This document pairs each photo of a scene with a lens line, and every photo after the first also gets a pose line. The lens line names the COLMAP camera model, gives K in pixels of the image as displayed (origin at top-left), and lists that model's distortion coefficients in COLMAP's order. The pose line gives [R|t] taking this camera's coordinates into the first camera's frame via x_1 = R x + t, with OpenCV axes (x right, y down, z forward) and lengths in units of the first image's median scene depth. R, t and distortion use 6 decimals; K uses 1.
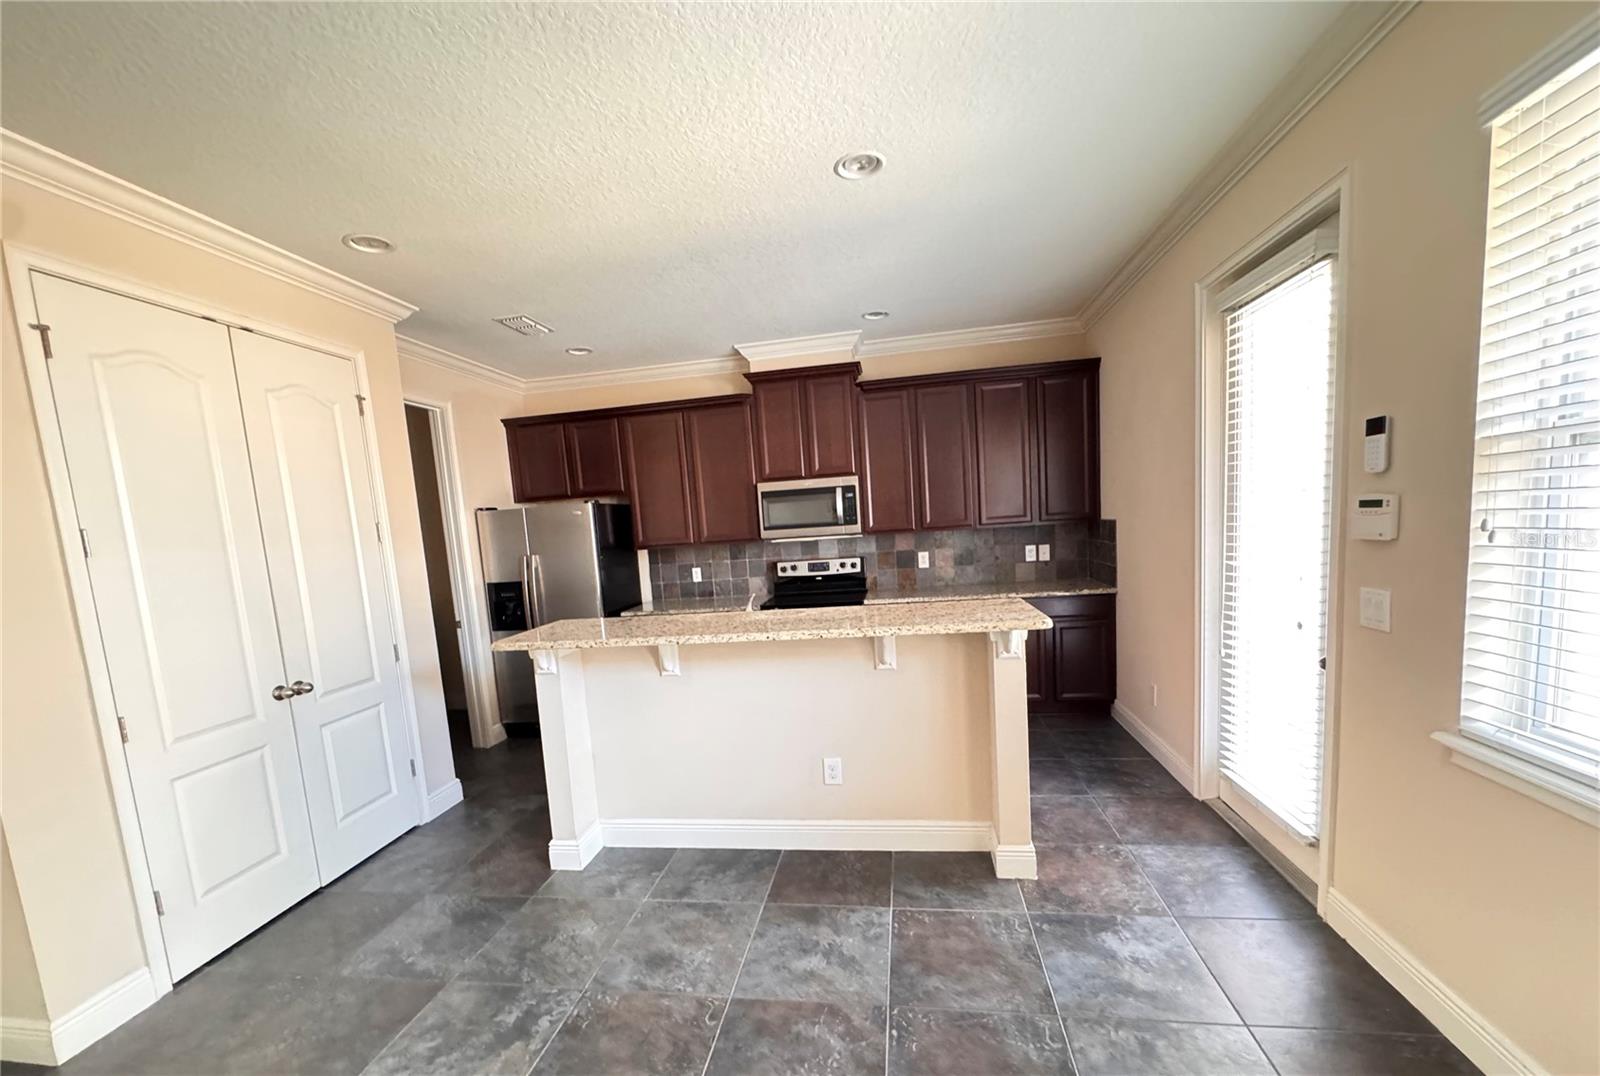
lens RADIAL K [[642.2, 0, 798.4], [0, 642.2, 592.6], [0, 0, 1]] dist [-0.003541, 0.000975]
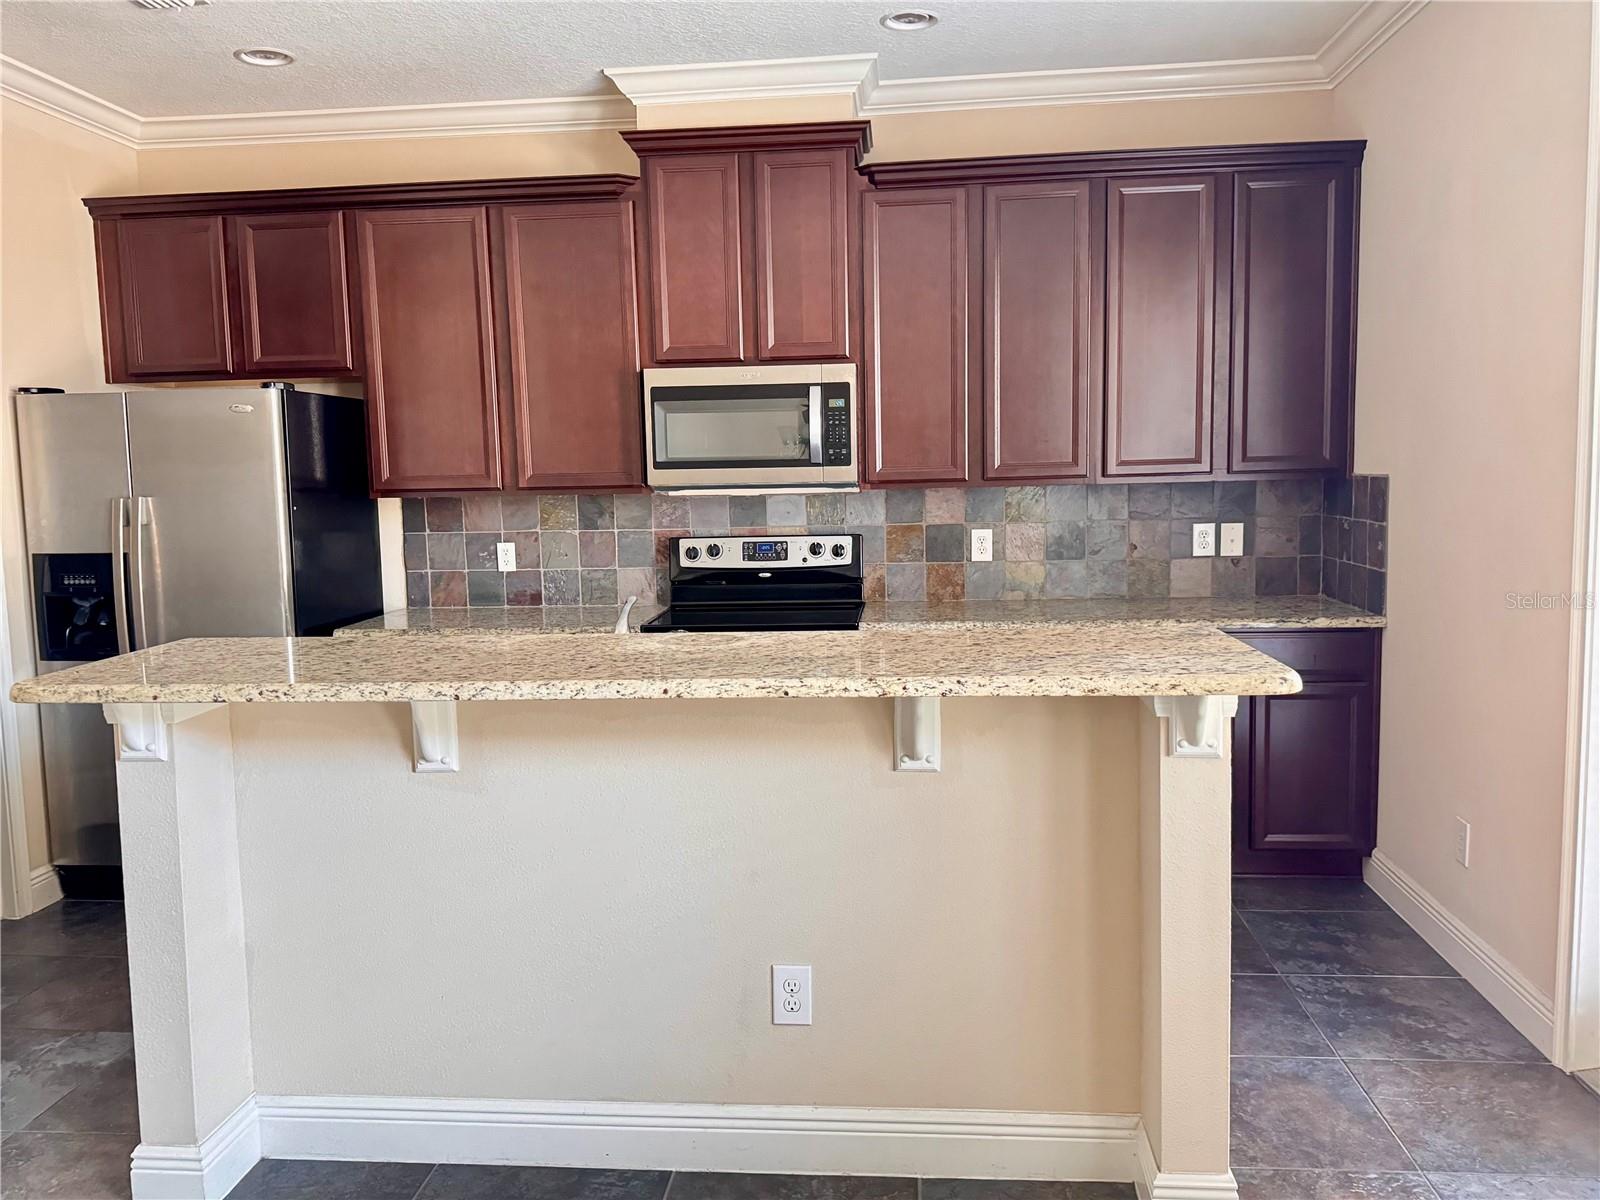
lens RADIAL K [[1268.0, 0, 789.0], [0, 1268.0, 593.9], [0, 0, 1]] dist [0.065226, -0.082106]
pose [[0.997180, 0.039351, 0.063905, -0.014853], [-0.038430, 0.999140, -0.015572, 0.009530], [-0.064463, 0.013072, 0.997834, 0.089056]]
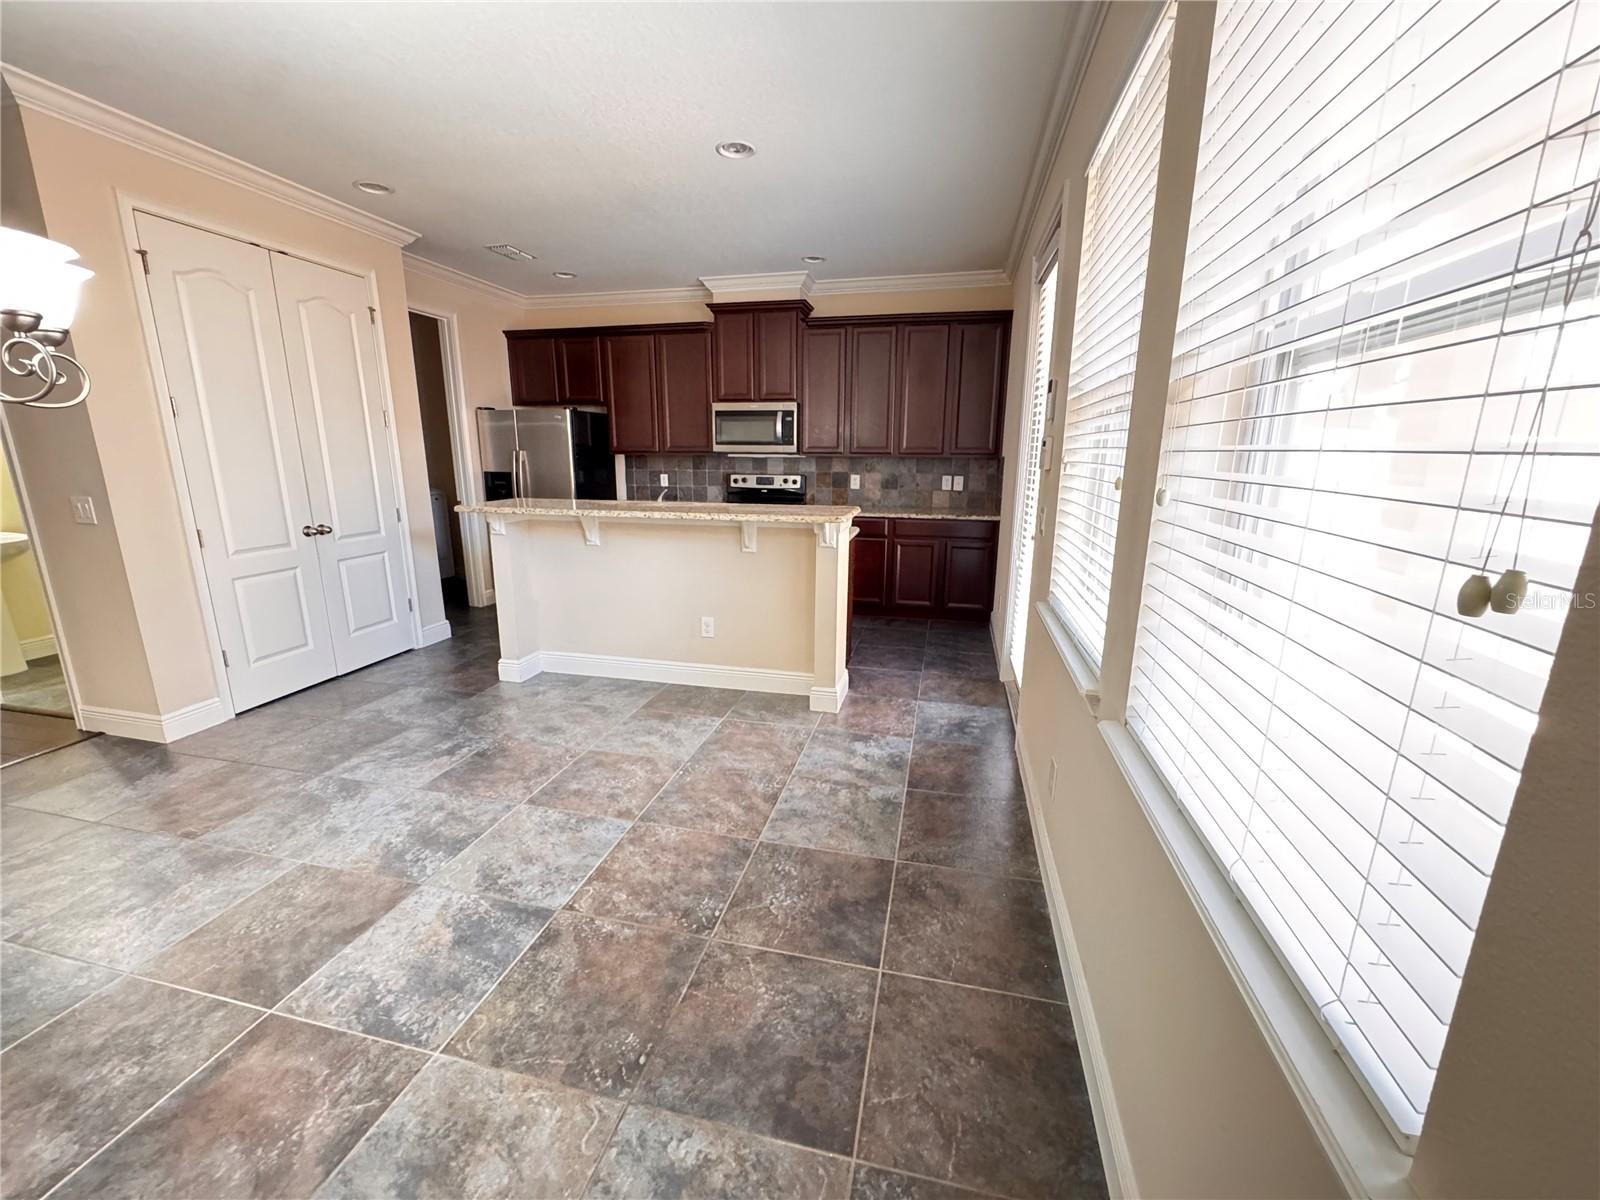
lens RADIAL K [[641.7, 0, 795.9], [0, 641.7, 592.5], [0, 0, 1]] dist [-0.001591, 0.000129]
pose [[0.994344, 0.089052, -0.057878, 0.264473], [-0.082215, 0.990375, 0.111346, 0.039523], [0.067237, -0.105958, 0.992095, -0.251674]]
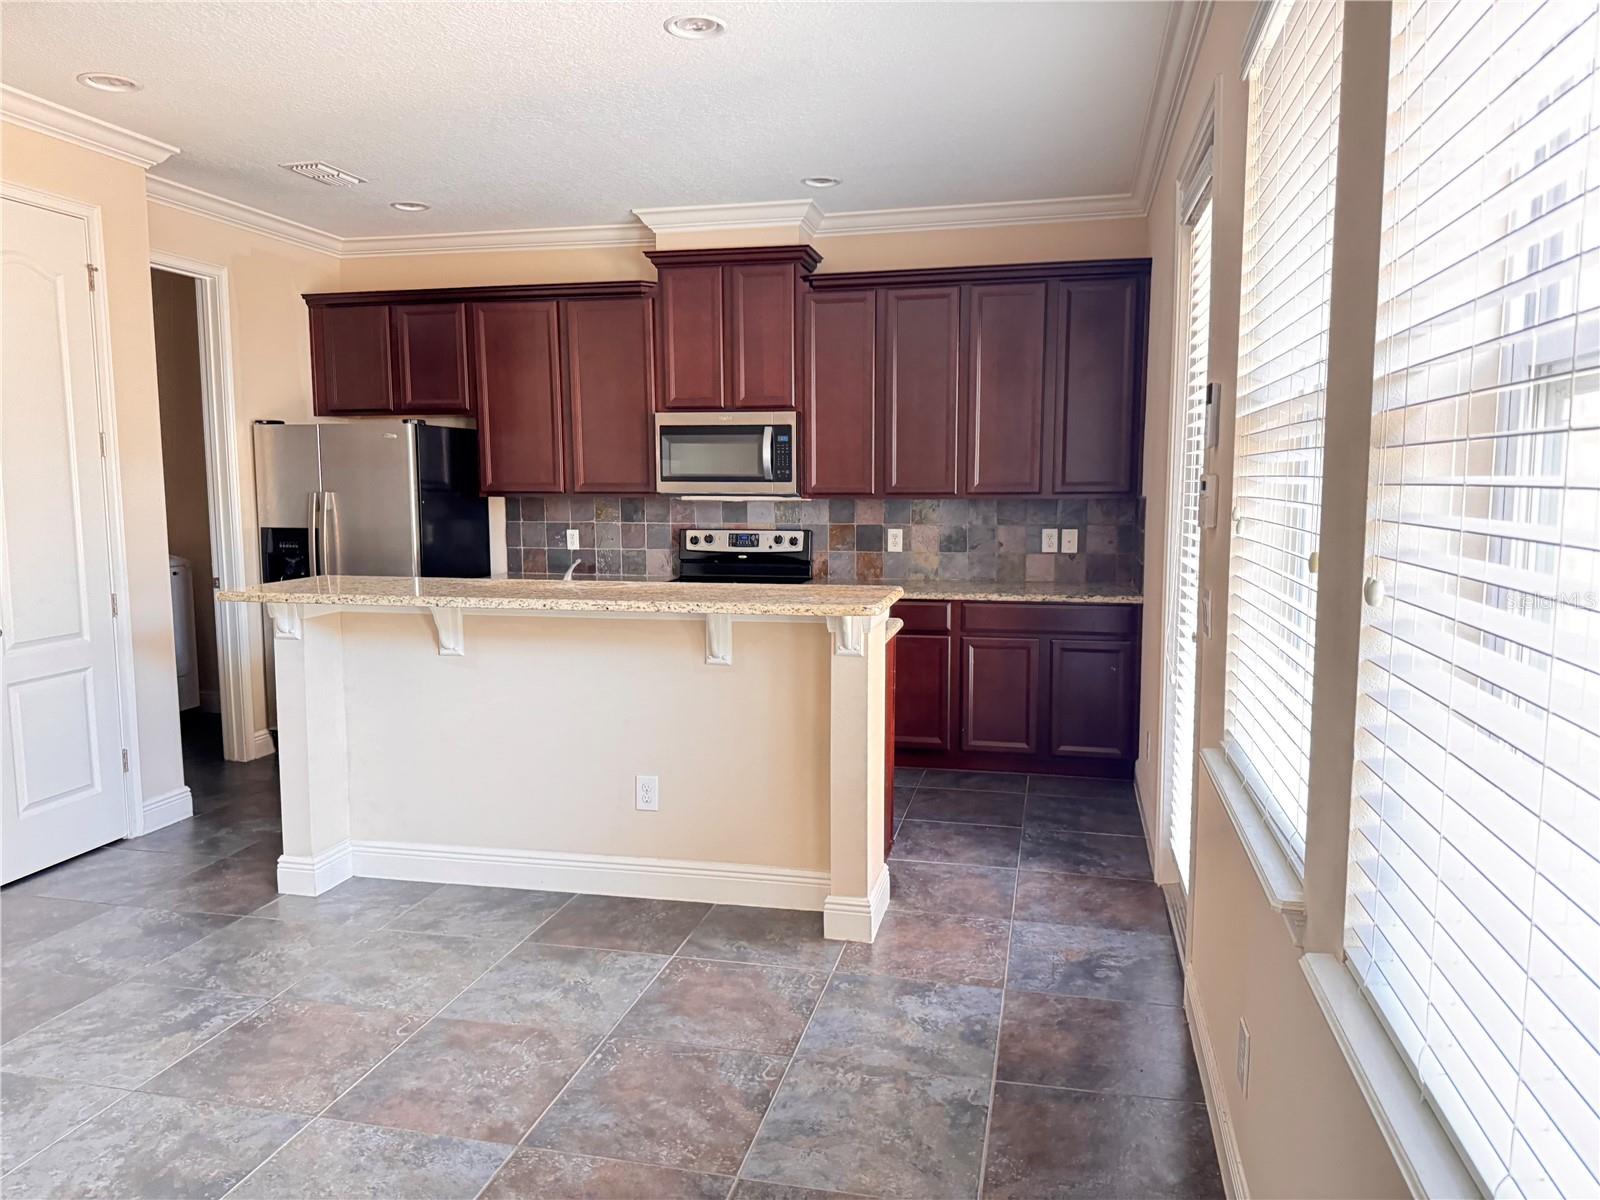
lens RADIAL K [[1123.5, 0, 807.0], [0, 1123.5, 597.9], [0, 0, 1]] dist [0.053491, -0.073501]
pose [[0.995694, 0.073019, -0.057106, 0.264925], [-0.073185, 0.997318, -0.000828, 0.027058], [0.056892, 0.005004, 0.998368, -0.291028]]
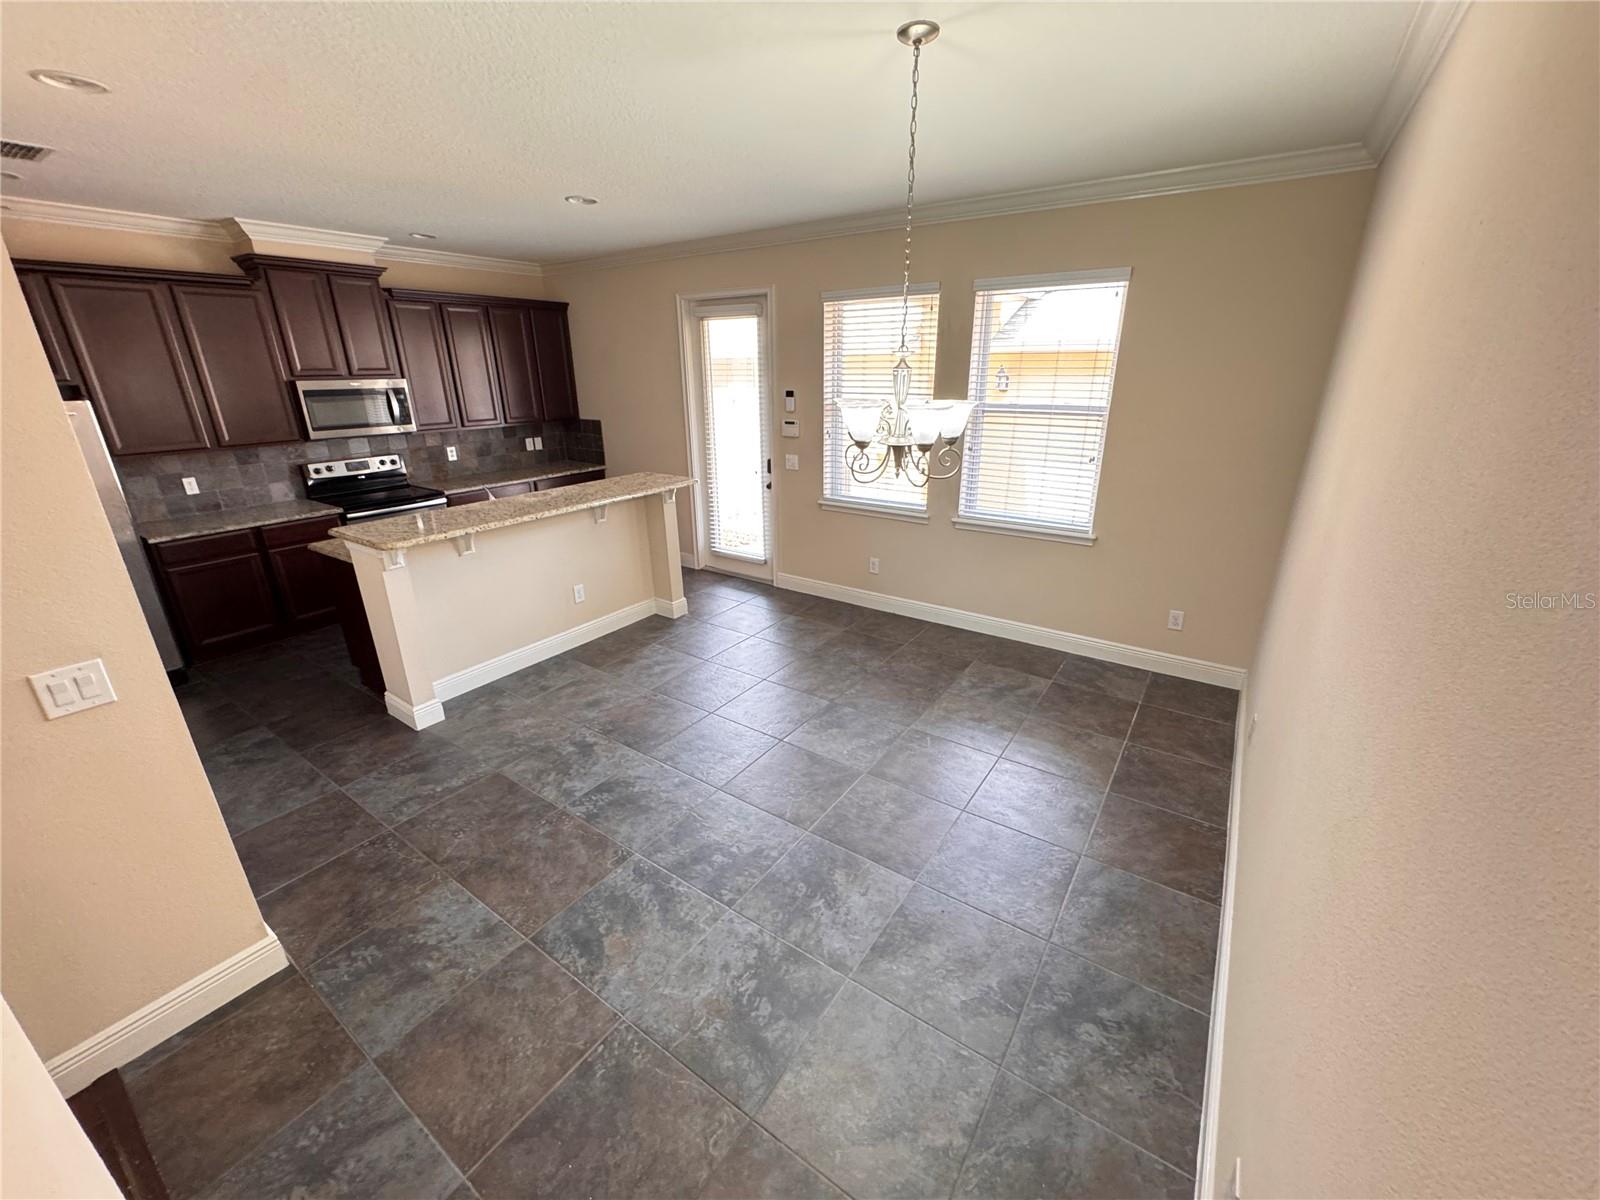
lens RADIAL K [[641.7, 0, 795.5], [0, 641.7, 592.6], [0, 0, 1]] dist [-0.001591, 0.000129]
pose [[0.436395, -0.239938, 0.867173, -0.930265], [0.079310, 0.970294, 0.228558, -0.034571], [-0.896253, -0.030966, 0.442461, -0.142154]]
